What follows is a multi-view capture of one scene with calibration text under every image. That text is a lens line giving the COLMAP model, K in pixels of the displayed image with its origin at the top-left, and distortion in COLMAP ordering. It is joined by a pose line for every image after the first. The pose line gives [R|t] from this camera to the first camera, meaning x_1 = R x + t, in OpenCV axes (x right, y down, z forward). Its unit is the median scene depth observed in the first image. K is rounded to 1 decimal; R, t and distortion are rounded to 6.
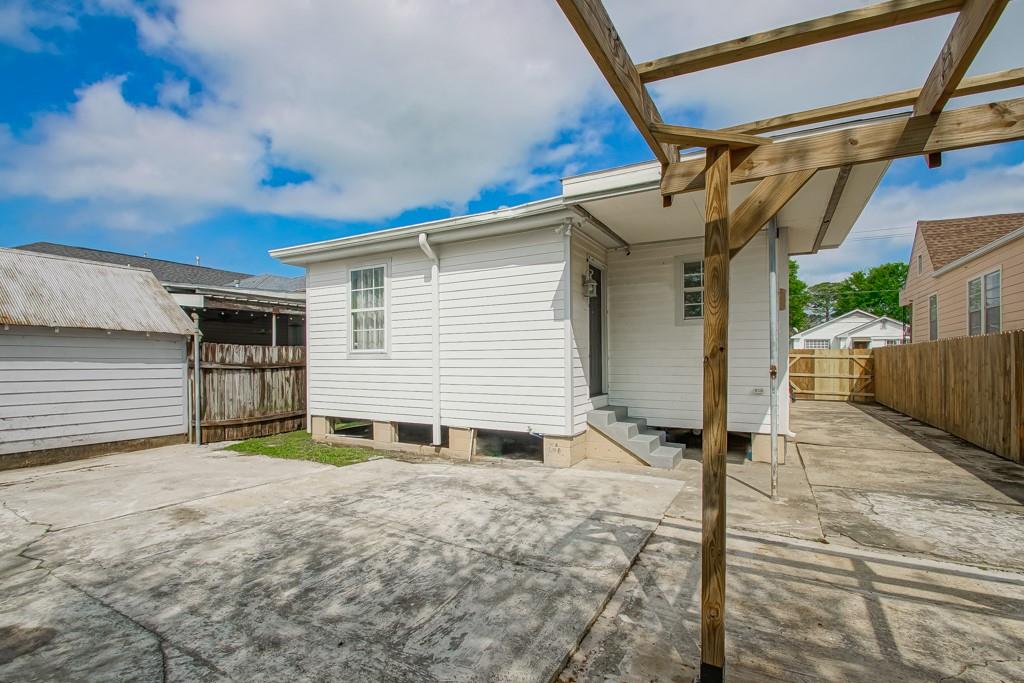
lens RADIAL K [[469.5, 0, 505.6], [0, 469.5, 350.6], [0, 0, 1]] dist [-0.000446, -0.007887]
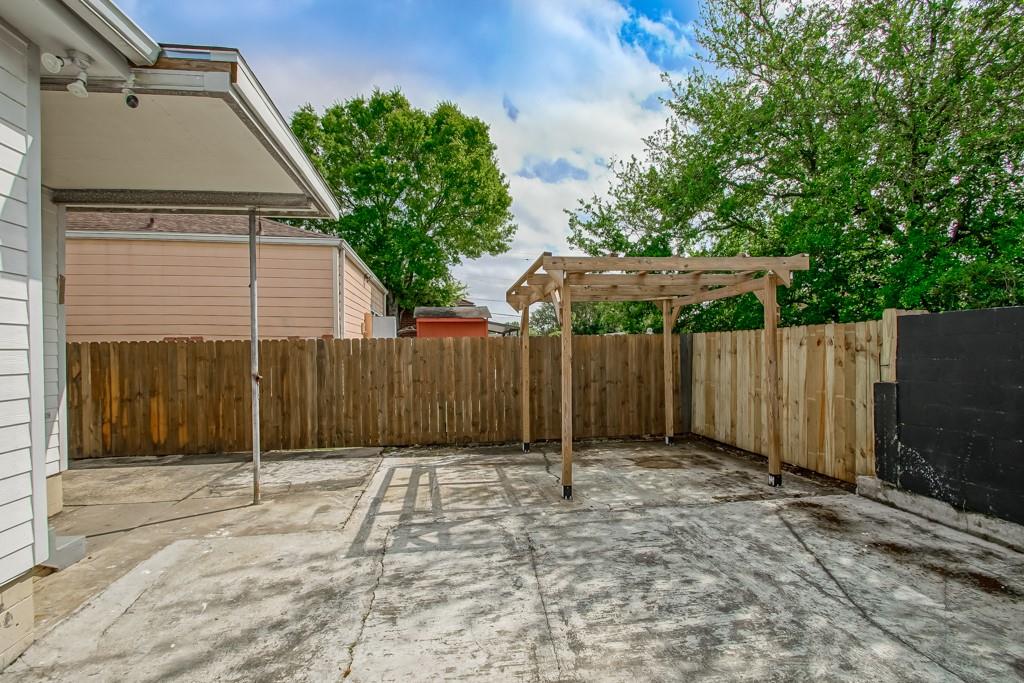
lens RADIAL K [[469.5, 0, 502.3], [0, 469.5, 356.2], [0, 0, 1]] dist [-0.000446, -0.007887]
pose [[-0.605120, 0.008723, 0.796087, -0.802176], [0.007978, 0.999956, -0.004893, 0.007862], [-0.796095, 0.003390, -0.605163, 1.708593]]
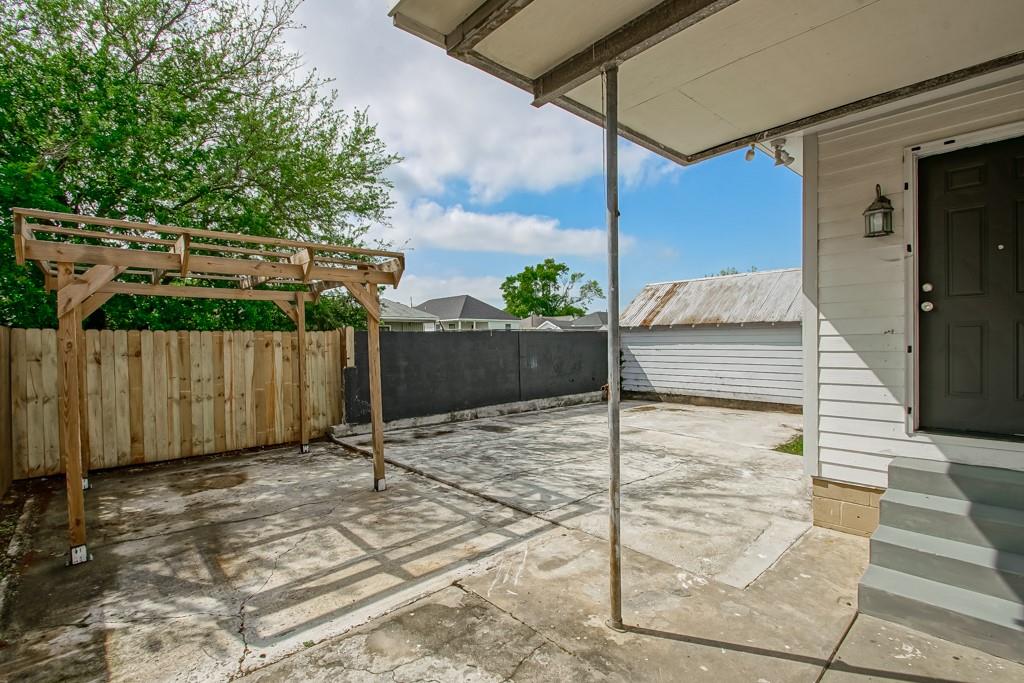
lens RADIAL K [[469.5, 0, 498.2], [0, 469.5, 349.5], [0, 0, 1]] dist [-0.000446, -0.007887]
pose [[-0.324109, 0.023206, -0.945735, 1.603595], [0.030523, 0.999435, 0.014063, -0.016422], [0.945527, -0.024309, -0.324634, 1.513346]]
